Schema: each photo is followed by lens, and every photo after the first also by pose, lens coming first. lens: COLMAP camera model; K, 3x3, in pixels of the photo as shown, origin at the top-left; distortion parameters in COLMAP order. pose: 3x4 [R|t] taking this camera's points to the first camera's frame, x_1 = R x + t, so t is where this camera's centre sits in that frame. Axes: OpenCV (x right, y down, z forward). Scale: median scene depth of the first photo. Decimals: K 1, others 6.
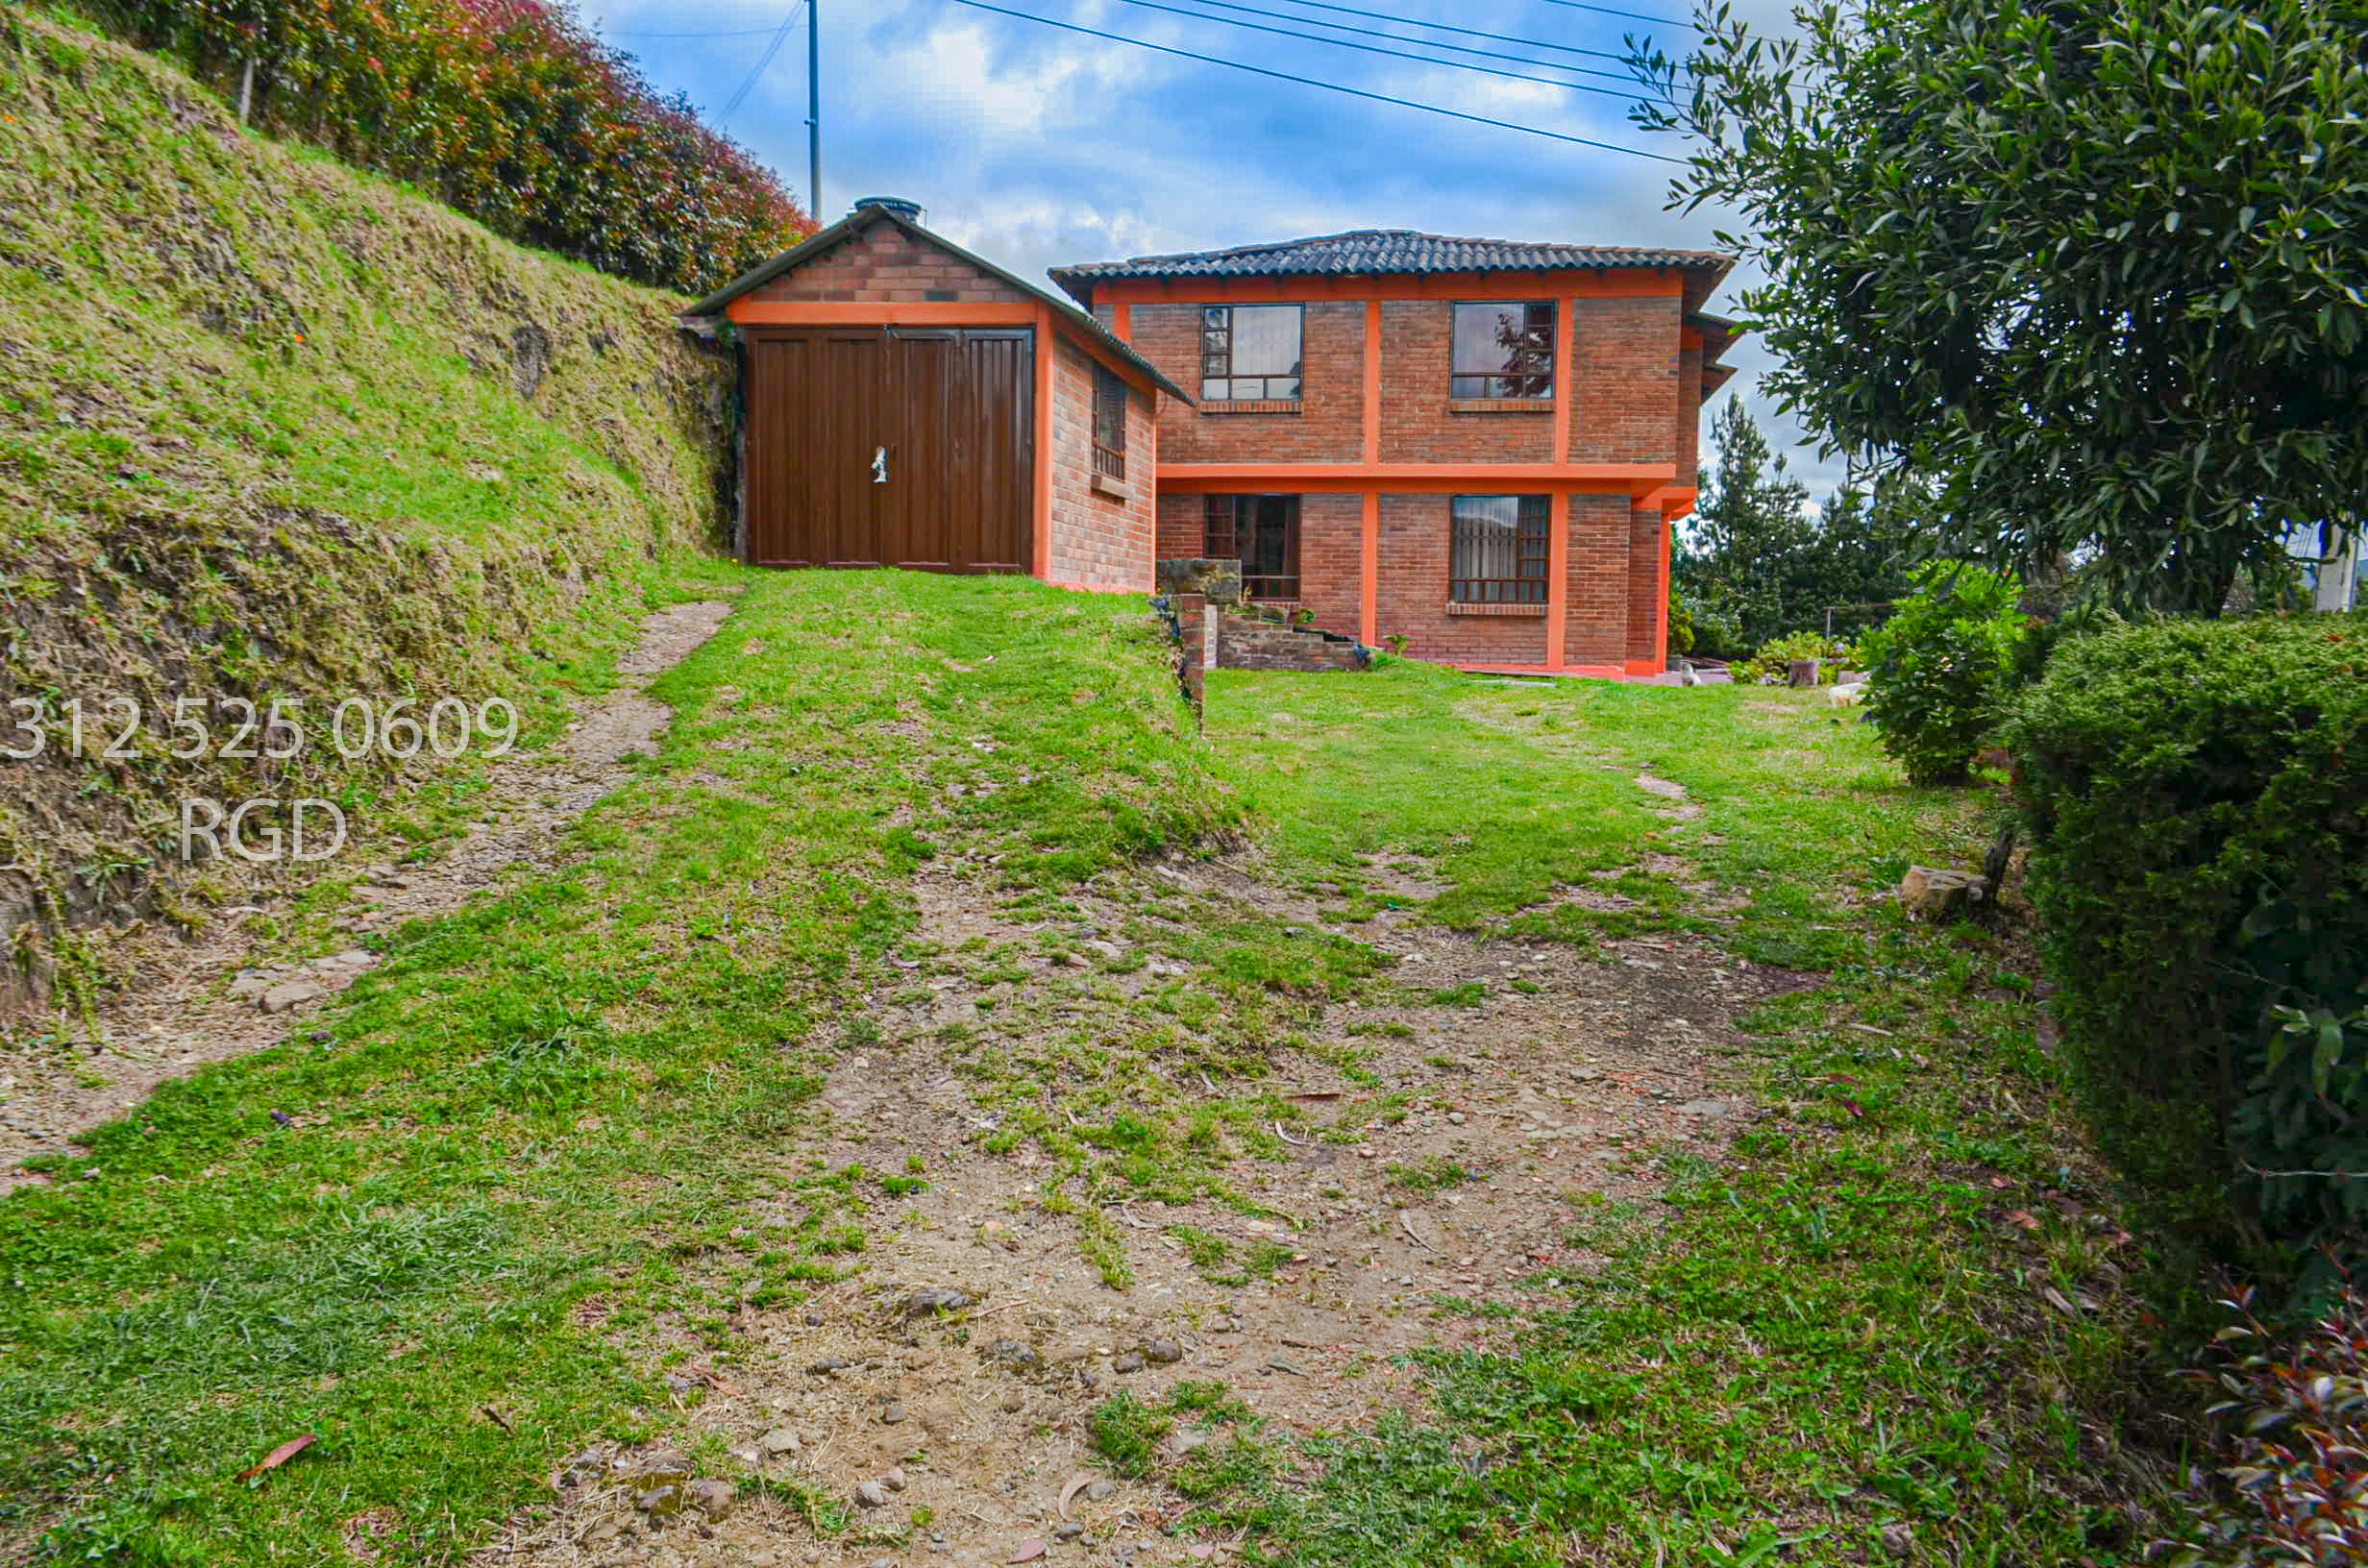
lens RADIAL K [[1845.3, 0, 1184.0], [0, 1845.3, 773.5], [0, 0, 1]] dist [-0.006032, 0.006427]
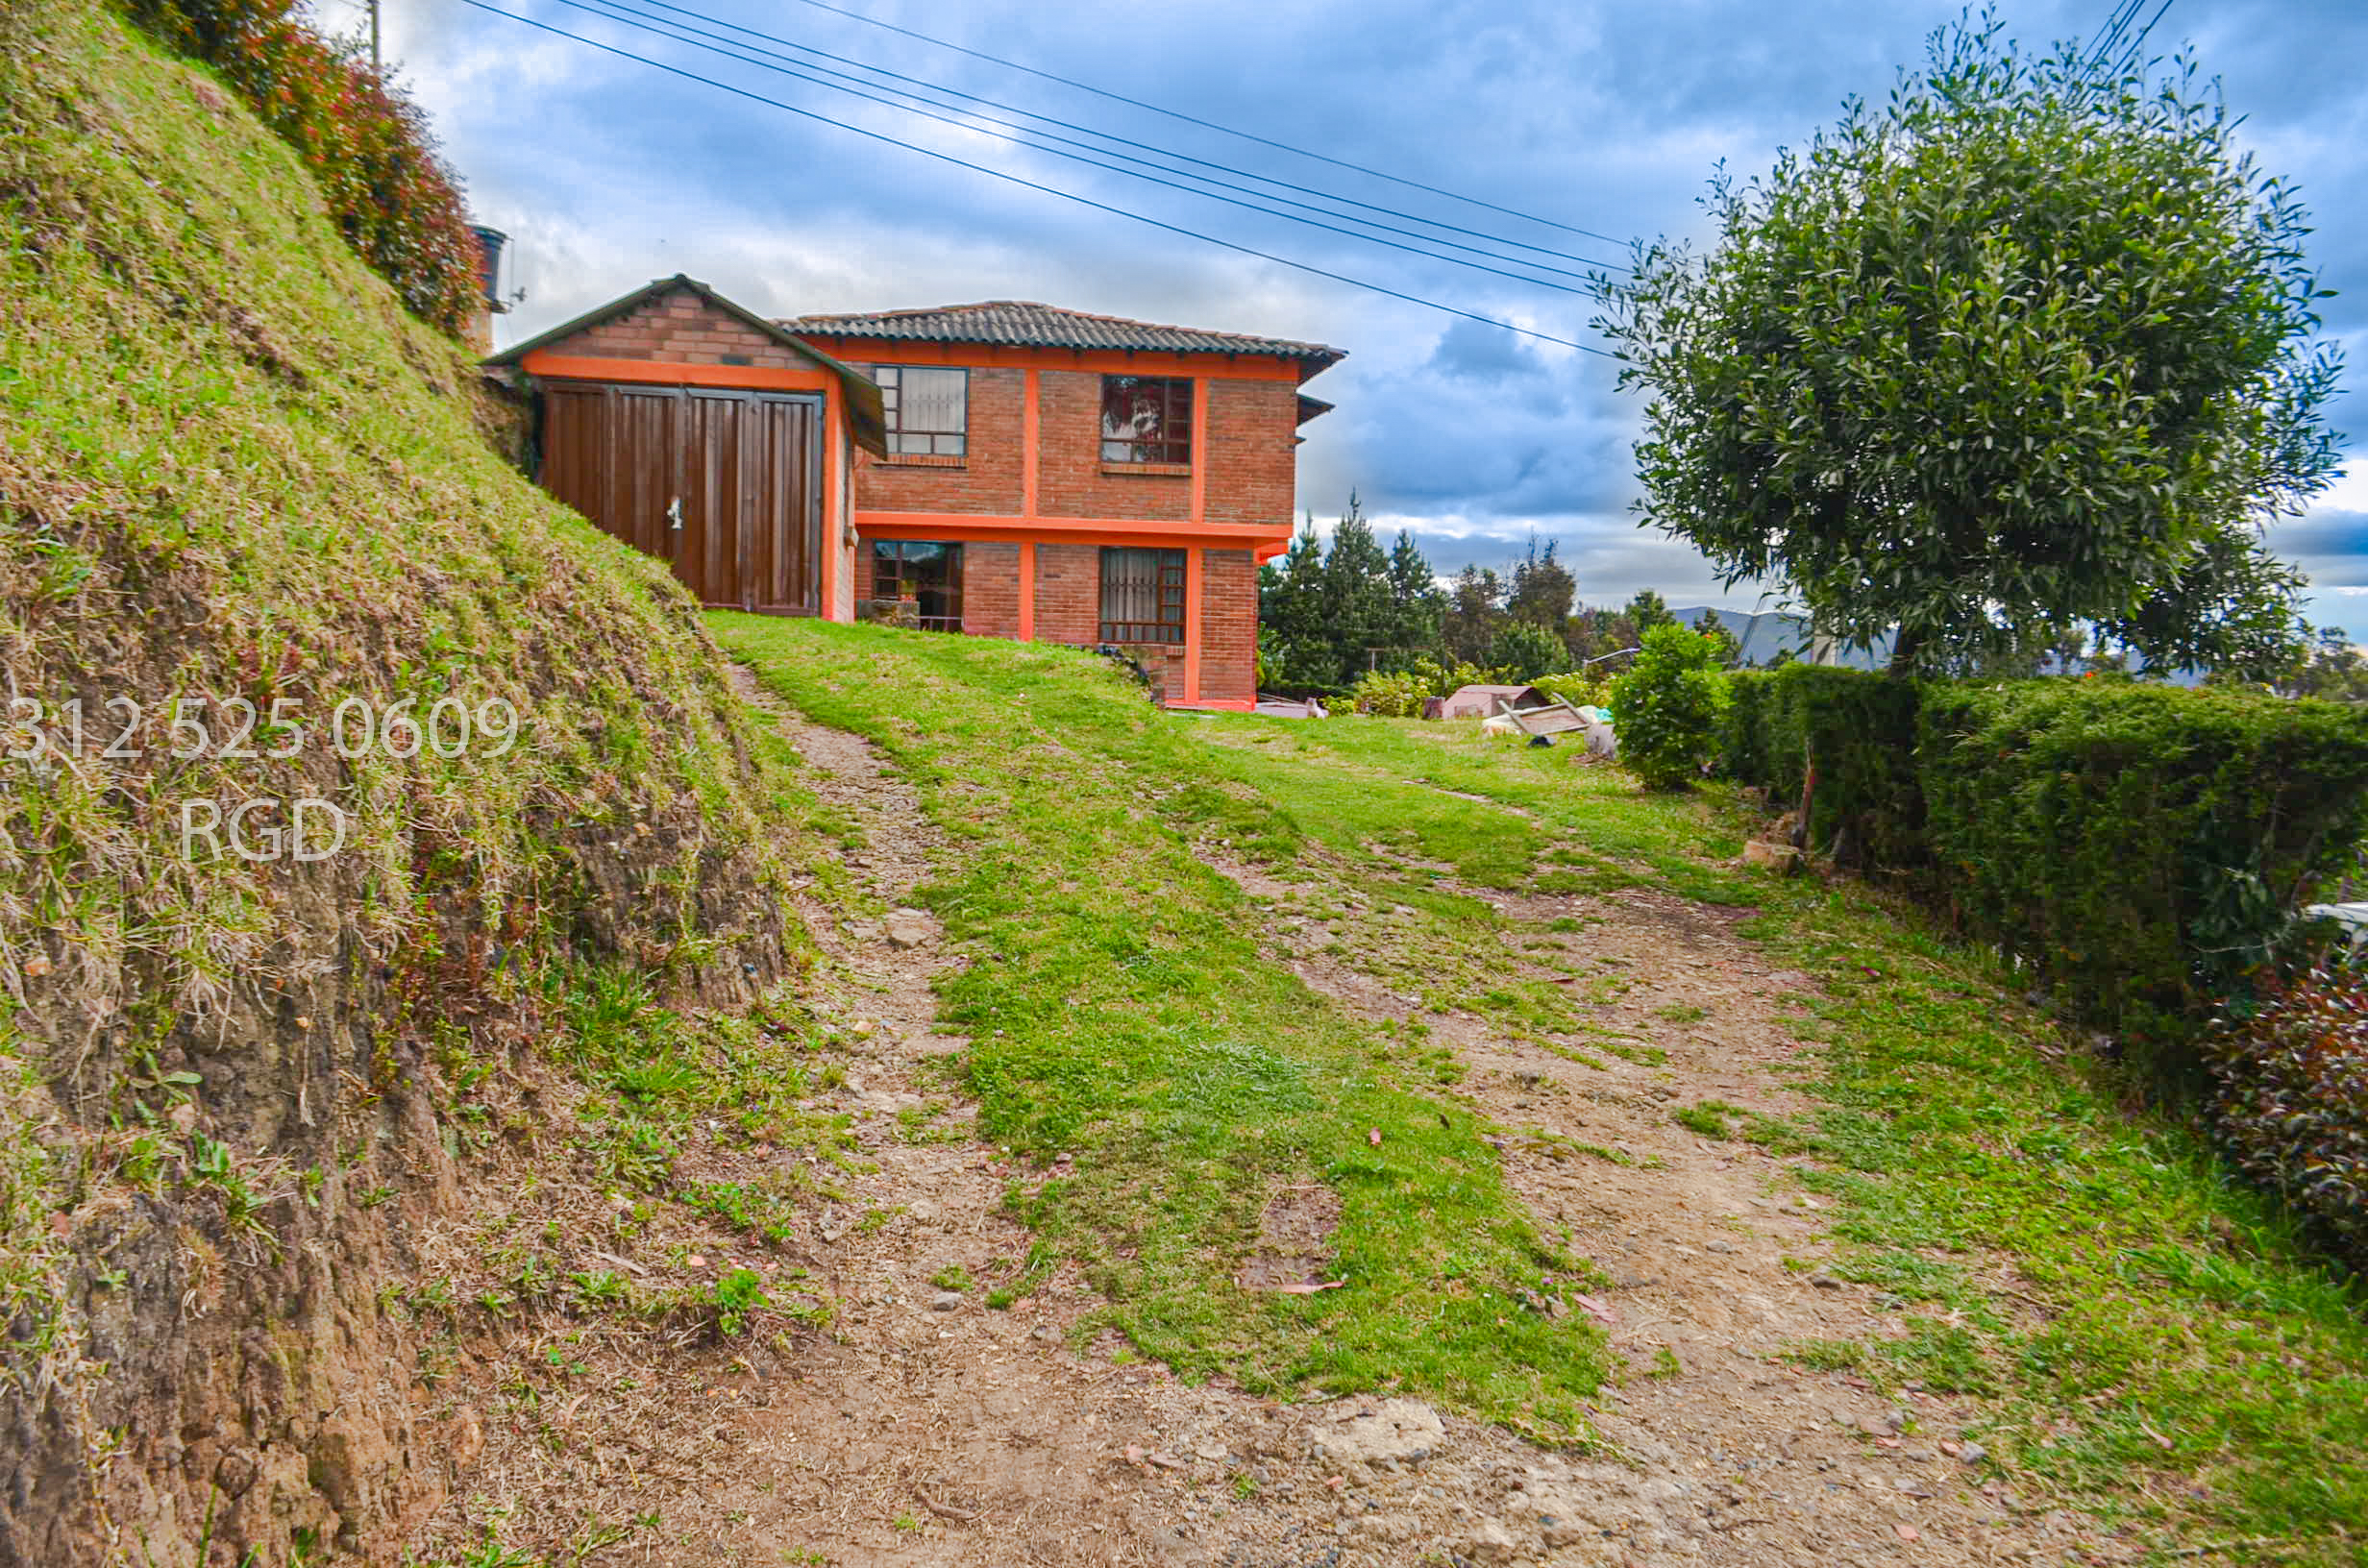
lens RADIAL K [[1845.3, 0, 1184.1], [0, 1845.3, 791.3], [0, 0, 1]] dist [-0.006032, 0.006427]
pose [[0.955668, -0.010725, 0.294250, -0.137800], [0.012934, 0.999901, -0.005562, 0.003746], [-0.294162, 0.009121, 0.955712, -0.080508]]
